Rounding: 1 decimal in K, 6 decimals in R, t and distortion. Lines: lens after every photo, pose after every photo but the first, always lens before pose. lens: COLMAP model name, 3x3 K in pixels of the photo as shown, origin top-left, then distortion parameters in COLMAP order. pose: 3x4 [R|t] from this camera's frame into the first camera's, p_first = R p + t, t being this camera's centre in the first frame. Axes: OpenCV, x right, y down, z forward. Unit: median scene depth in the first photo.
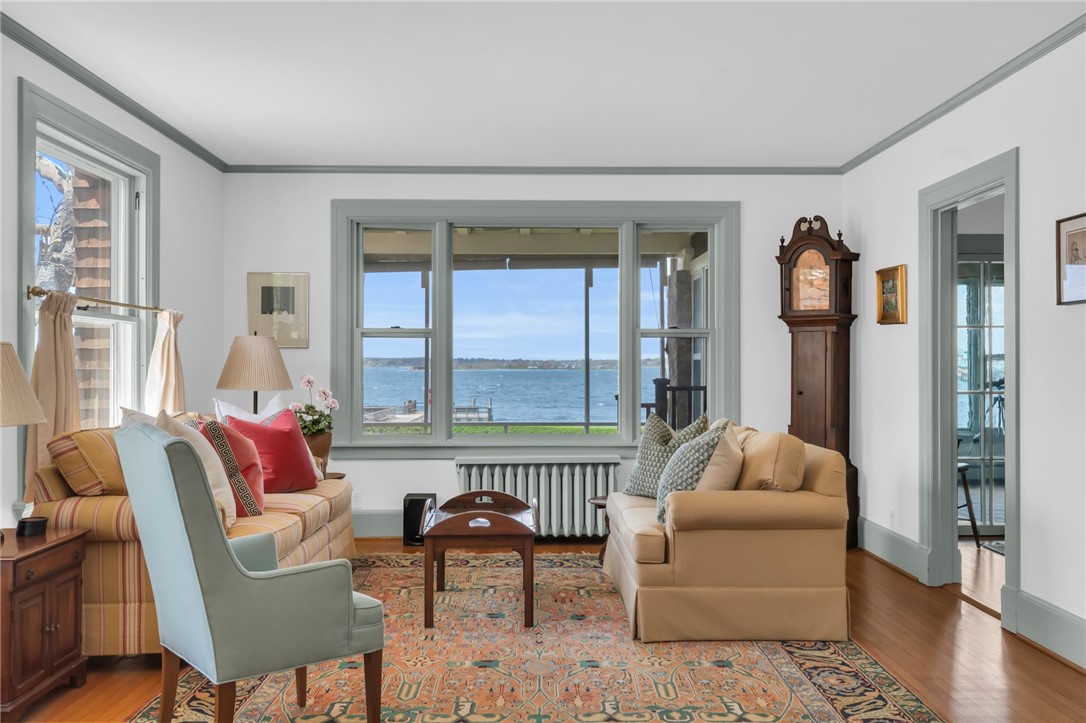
lens RADIAL K [[979.1, 0, 547.1], [0, 979.1, 356.8], [0, 0, 1]] dist [0.049800, -0.035371]
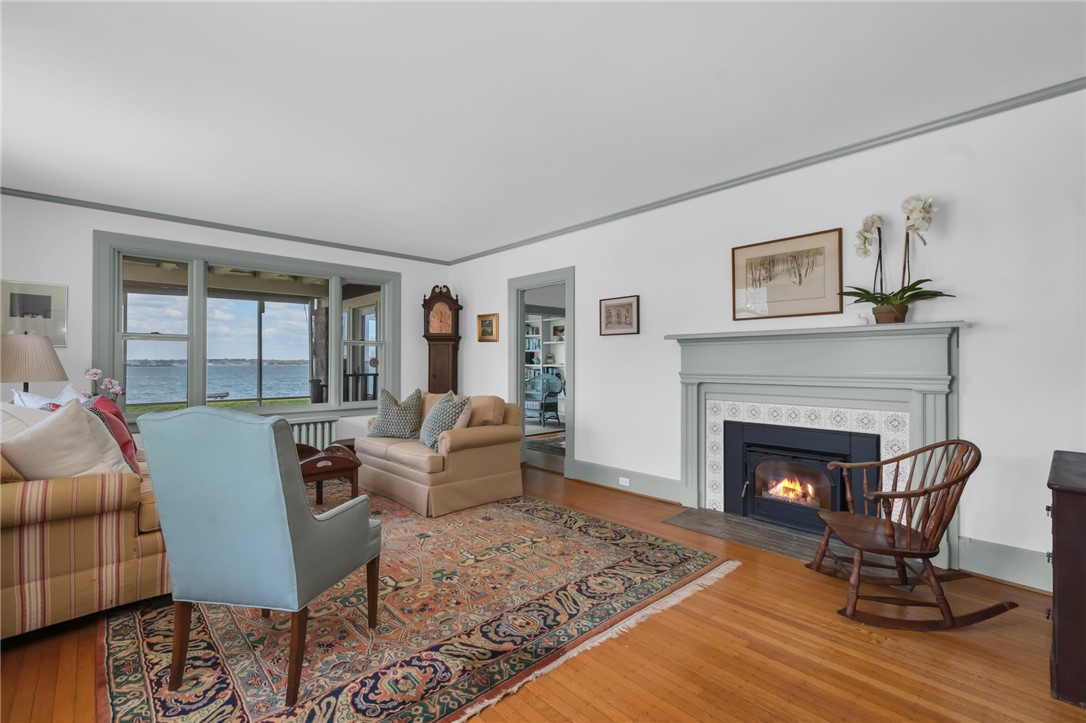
lens RADIAL K [[485.1, 0, 551.6], [0, 485.1, 360.2], [0, 0, 1]] dist [0.009470, -0.000111]
pose [[0.737585, 0.004440, 0.675240, -0.313689], [-0.005832, 0.999983, -0.000205, 0.006506], [-0.675229, -0.003787, 0.737598, 0.201361]]
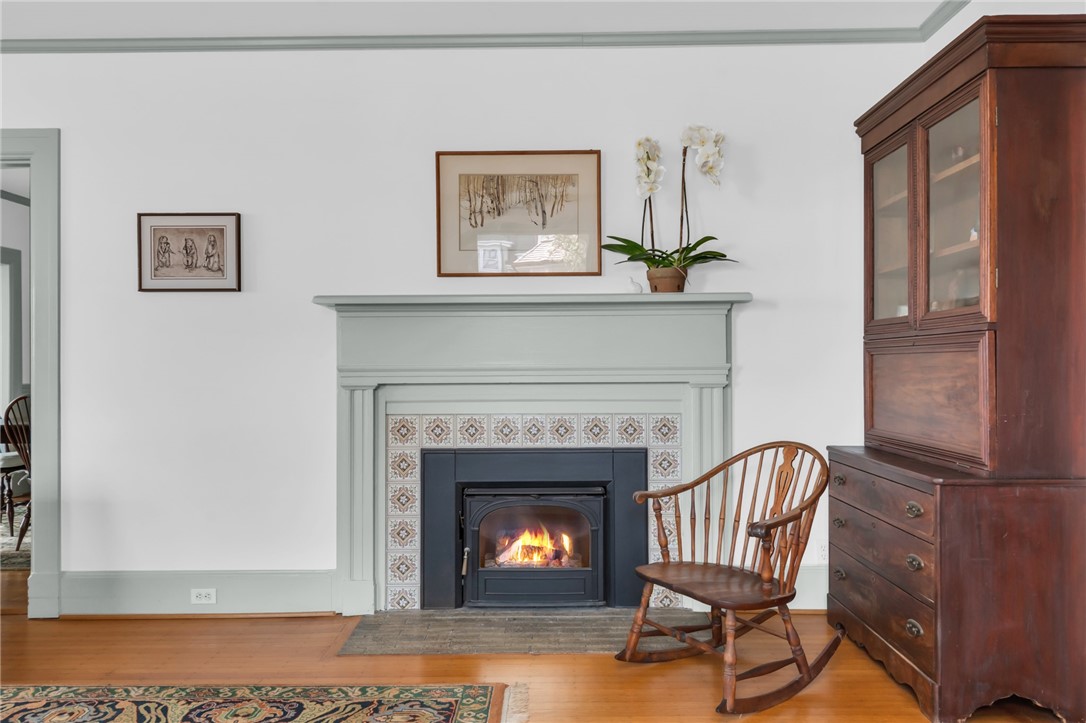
lens RADIAL K [[794.4, 0, 557.3], [0, 794.4, 354.3], [0, 0, 1]] dist [0.004805, 0.000610]
pose [[0.016170, 0.009063, 0.999828, -0.312742], [-0.003030, 0.999955, -0.009015, 0.021326], [-0.999865, -0.002884, 0.016197, 0.471116]]
